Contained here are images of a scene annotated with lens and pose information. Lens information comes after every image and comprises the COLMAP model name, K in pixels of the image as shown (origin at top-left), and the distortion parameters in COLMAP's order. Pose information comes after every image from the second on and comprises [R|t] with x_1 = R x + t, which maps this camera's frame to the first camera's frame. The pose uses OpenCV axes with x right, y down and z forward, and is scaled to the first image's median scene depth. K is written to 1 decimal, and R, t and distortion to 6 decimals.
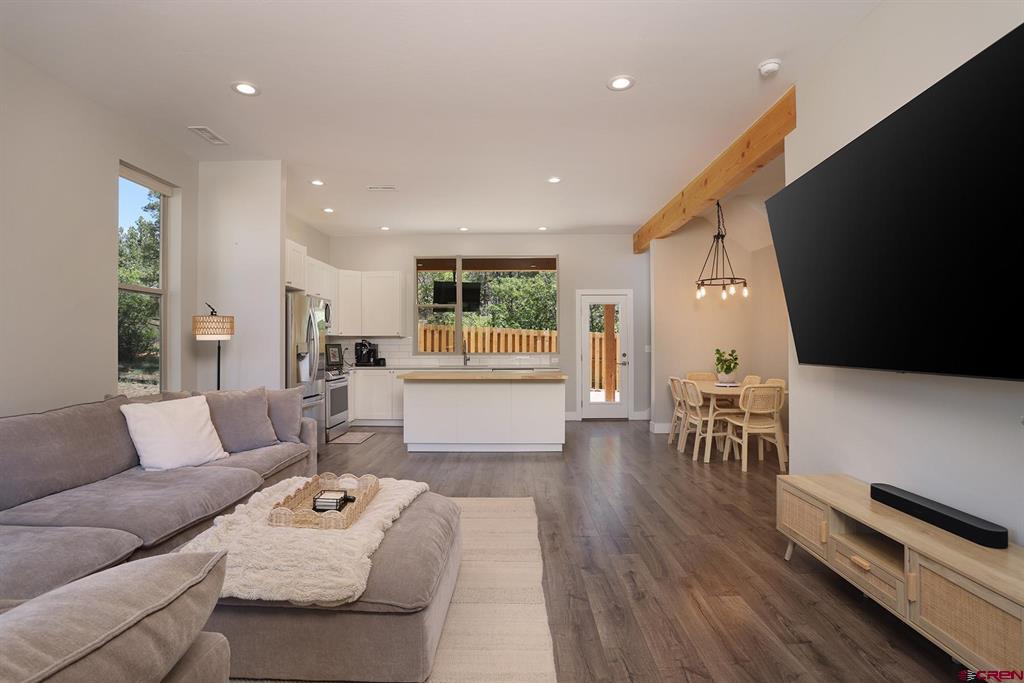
lens RADIAL K [[501.6, 0, 509.0], [0, 501.6, 336.0], [0, 0, 1]] dist [-0.068236, 0.024260]
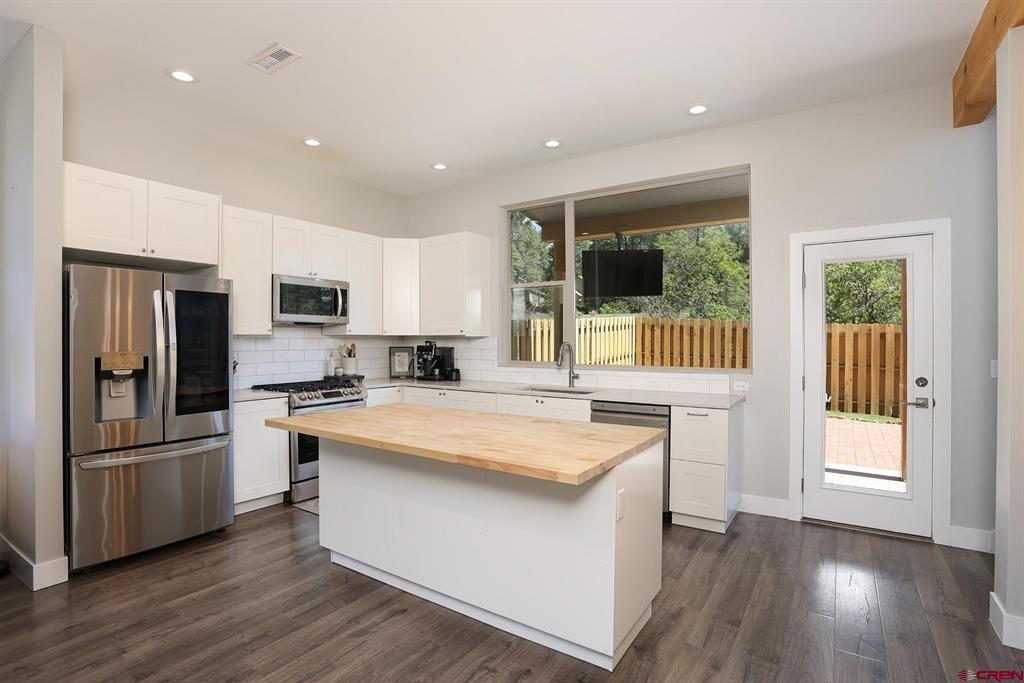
lens RADIAL K [[501.6, 0, 508.1], [0, 501.6, 336.6], [0, 0, 1]] dist [-0.068236, 0.024260]
pose [[0.833261, 0.001050, -0.552879, 0.235839], [0.005123, 0.999941, 0.009621, -0.006063], [0.552856, -0.010849, 0.833206, 0.693180]]
